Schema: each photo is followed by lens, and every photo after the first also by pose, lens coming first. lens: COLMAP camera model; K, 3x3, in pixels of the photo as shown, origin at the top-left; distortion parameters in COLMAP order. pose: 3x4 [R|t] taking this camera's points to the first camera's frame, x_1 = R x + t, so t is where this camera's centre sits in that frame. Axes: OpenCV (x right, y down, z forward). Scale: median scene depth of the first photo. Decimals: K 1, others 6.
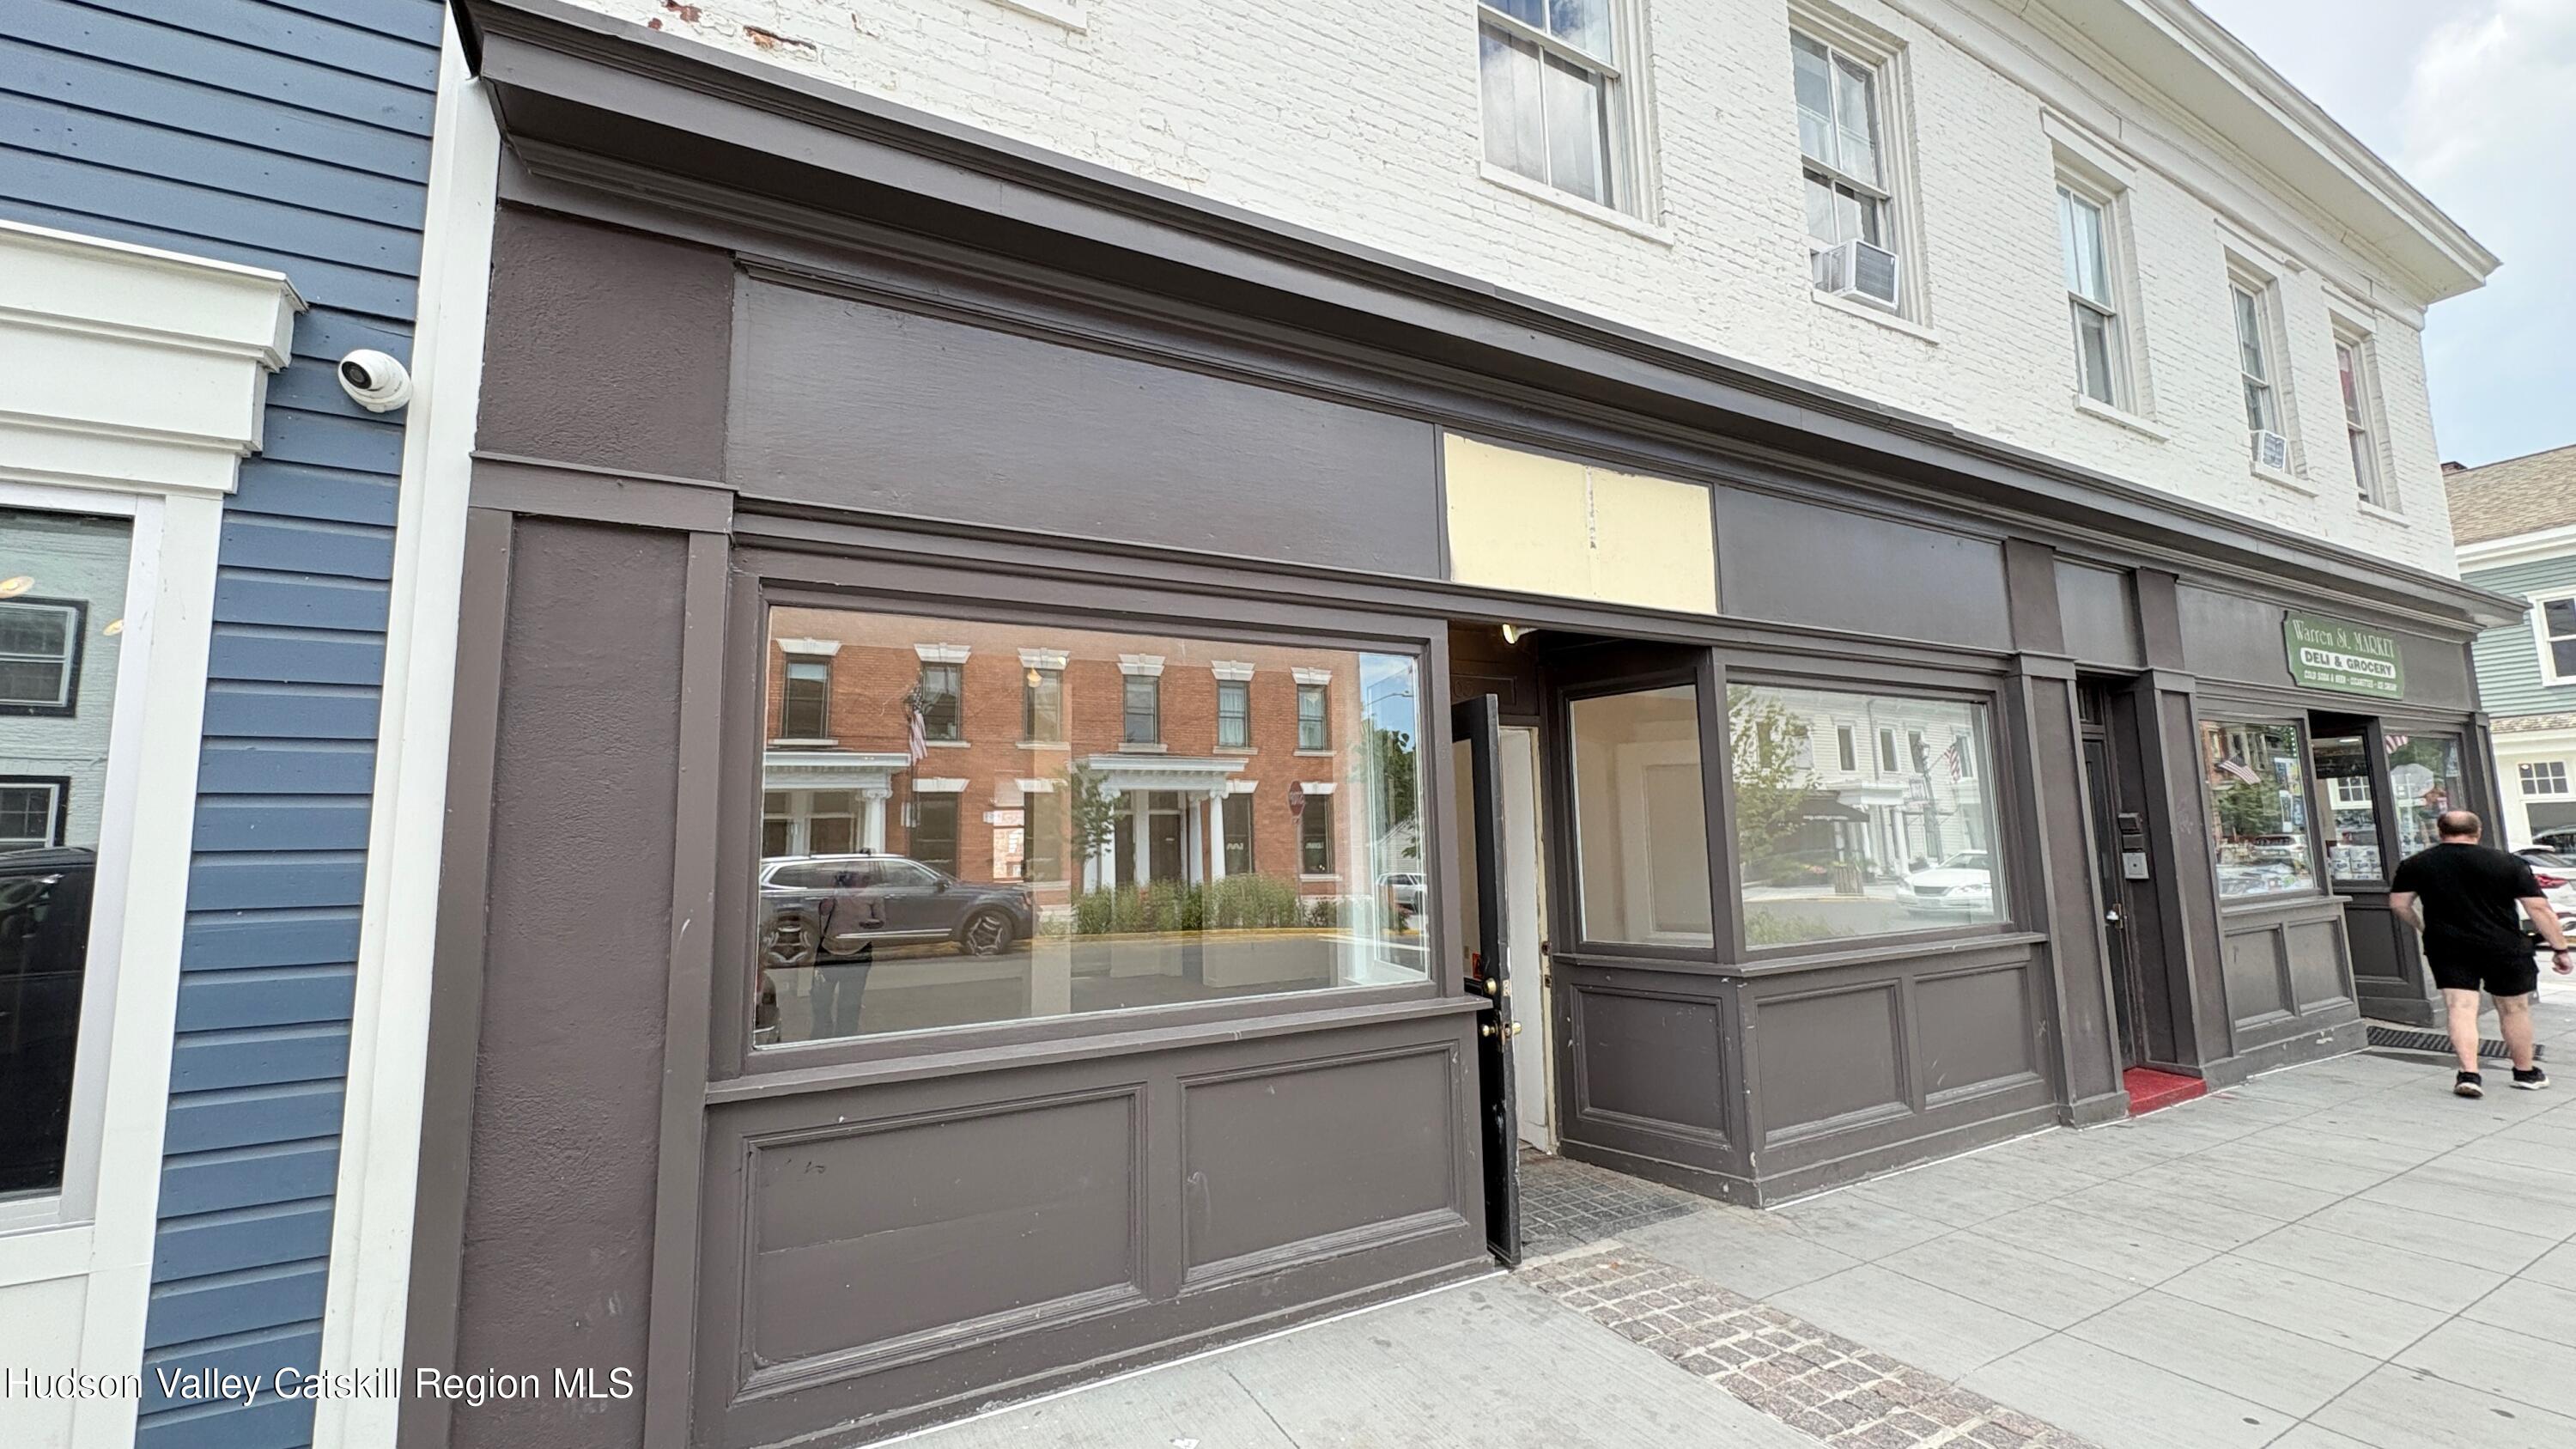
lens RADIAL K [[1029.4, 0, 1289.7], [0, 1029.4, 730.6], [0, 0, 1]] dist [-0.000545, 0.000088]
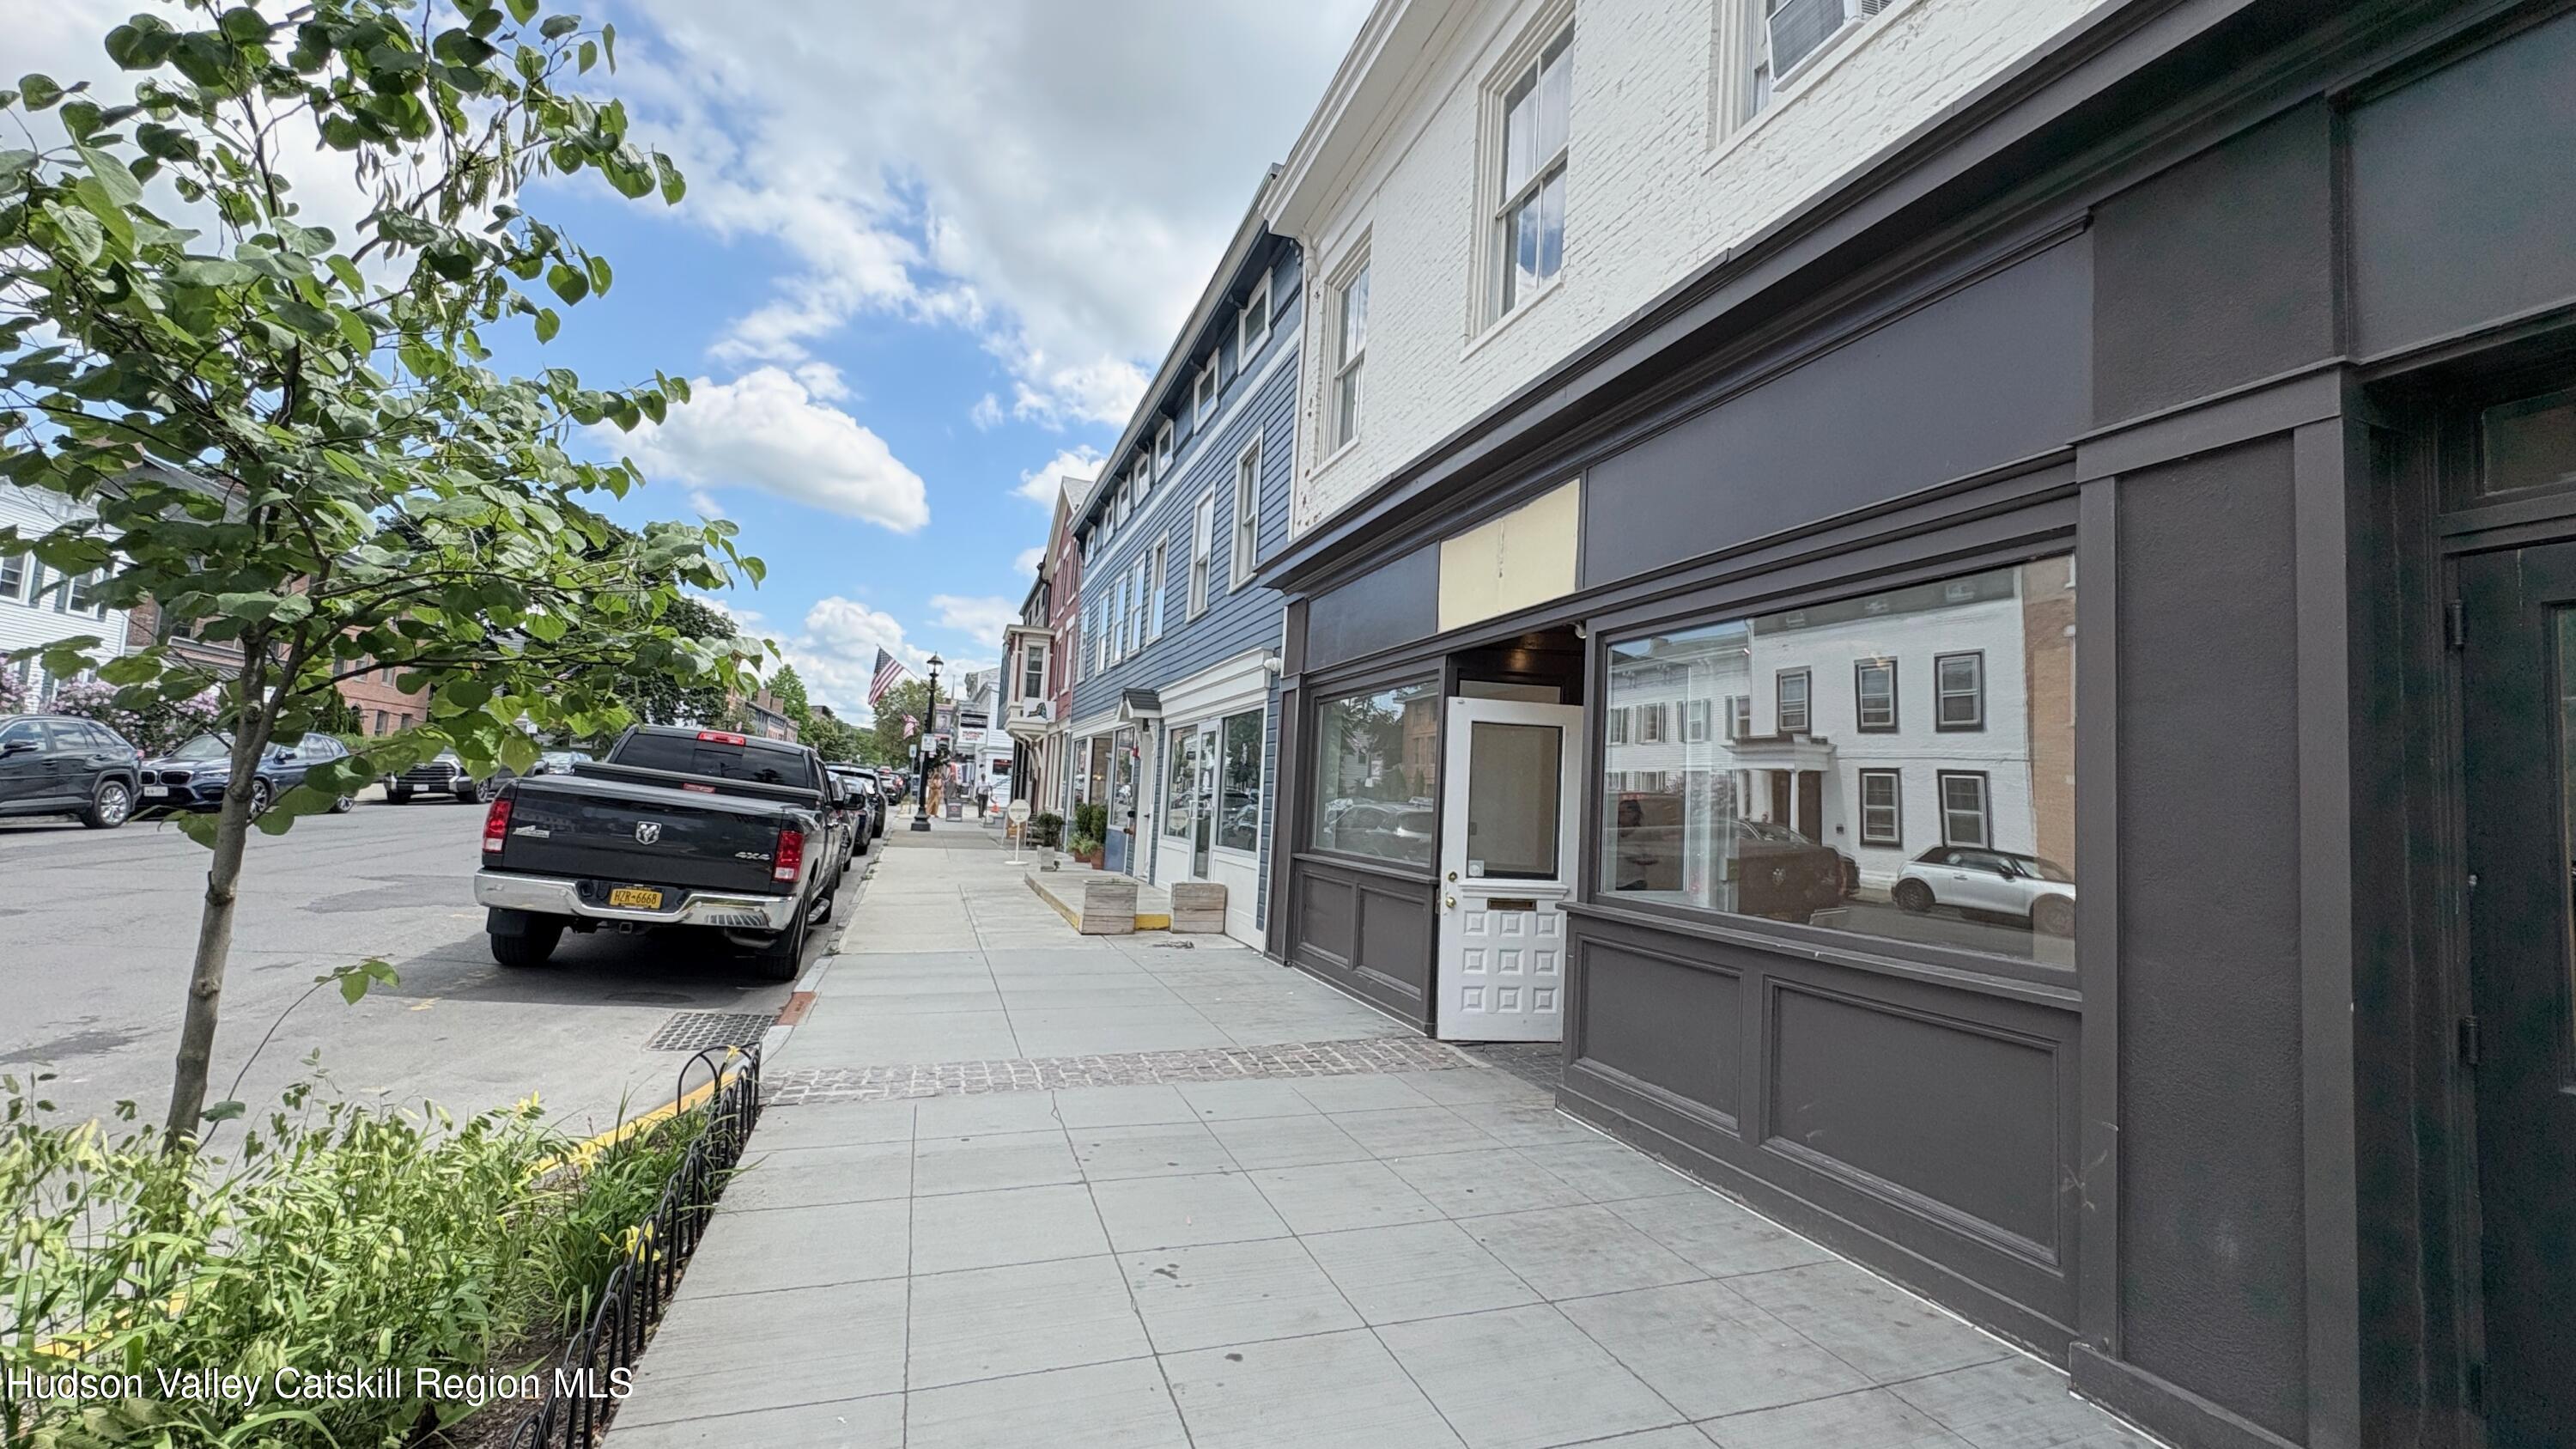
lens RADIAL K [[1028.5, 0, 1281.5], [0, 1028.5, 729.6], [0, 0, 1]] dist [0.000631, 0.000430]
pose [[-0.161959, -0.052897, -0.985379, 1.668274], [0.065630, 0.995774, -0.064242, 0.093658], [0.984613, -0.075075, -0.157803, 0.905100]]
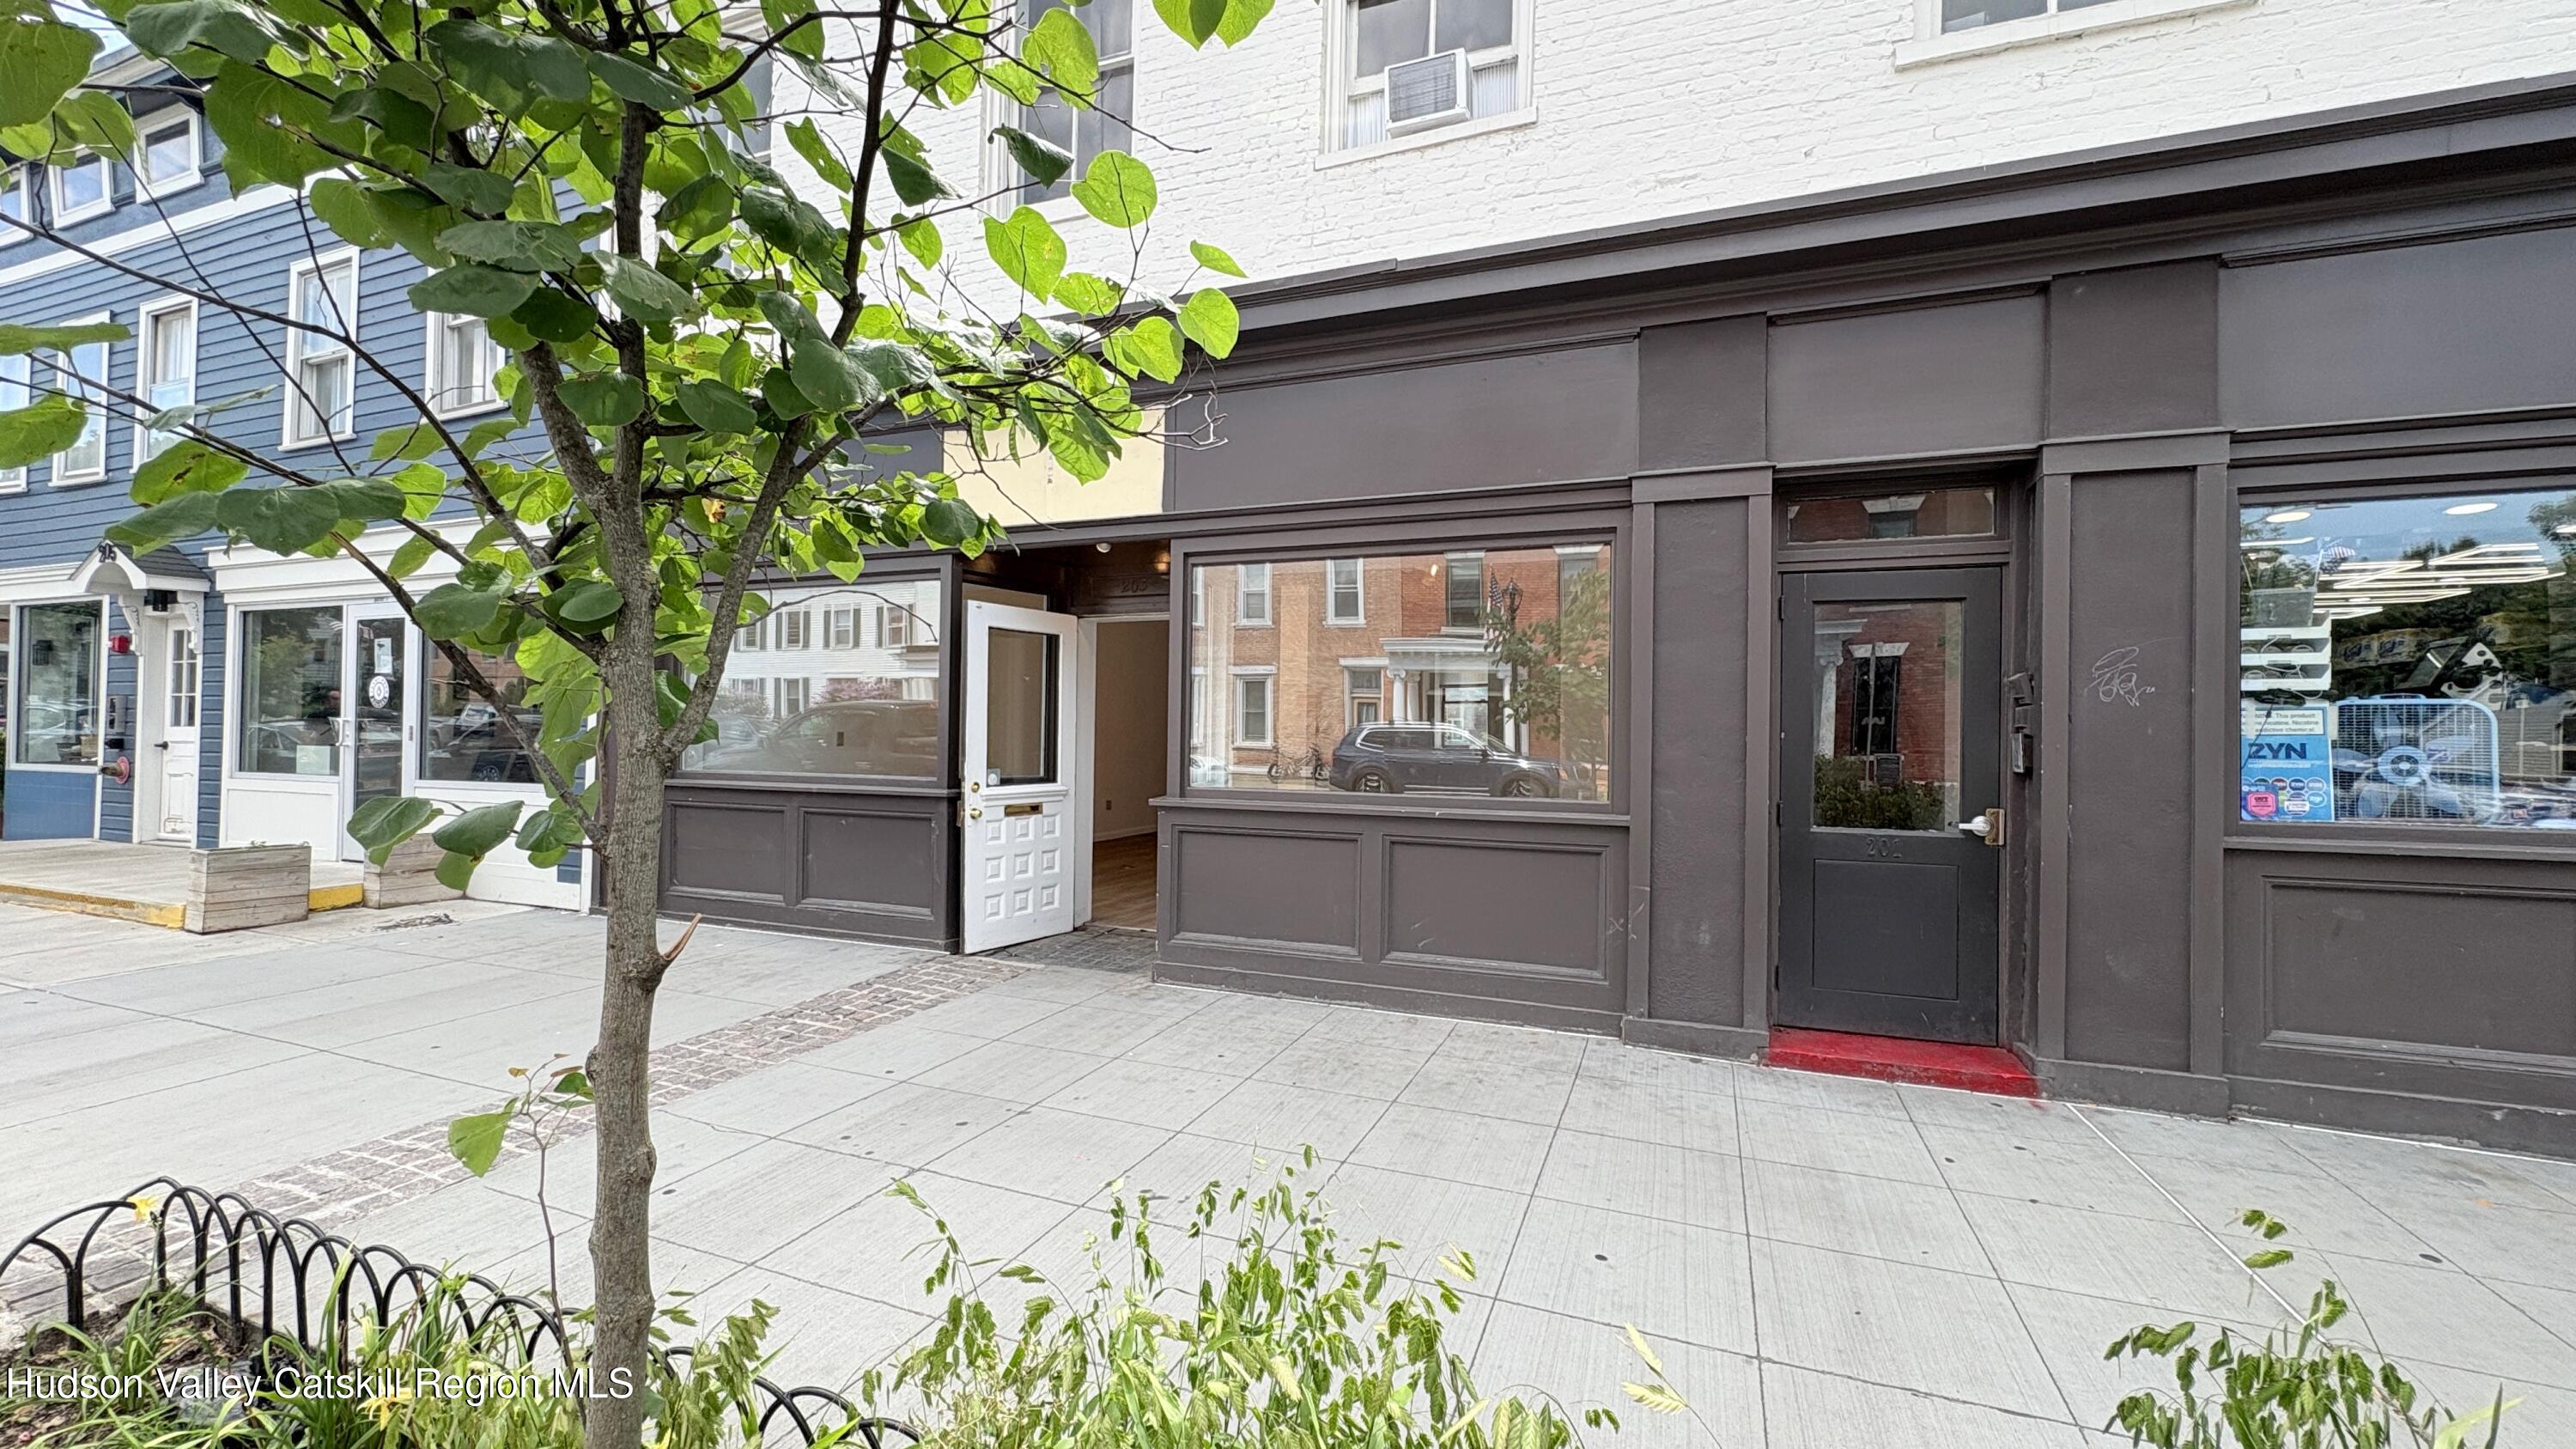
lens RADIAL K [[1028.5, 0, 1281.5], [0, 1028.5, 729.6], [0, 0, 1]] dist [0.000631, 0.000430]
pose [[0.637970, 0.027449, -0.769572, 1.535578], [0.058549, 0.994743, 0.084017, 0.050590], [0.767833, -0.098658, 0.633009, 0.337107]]
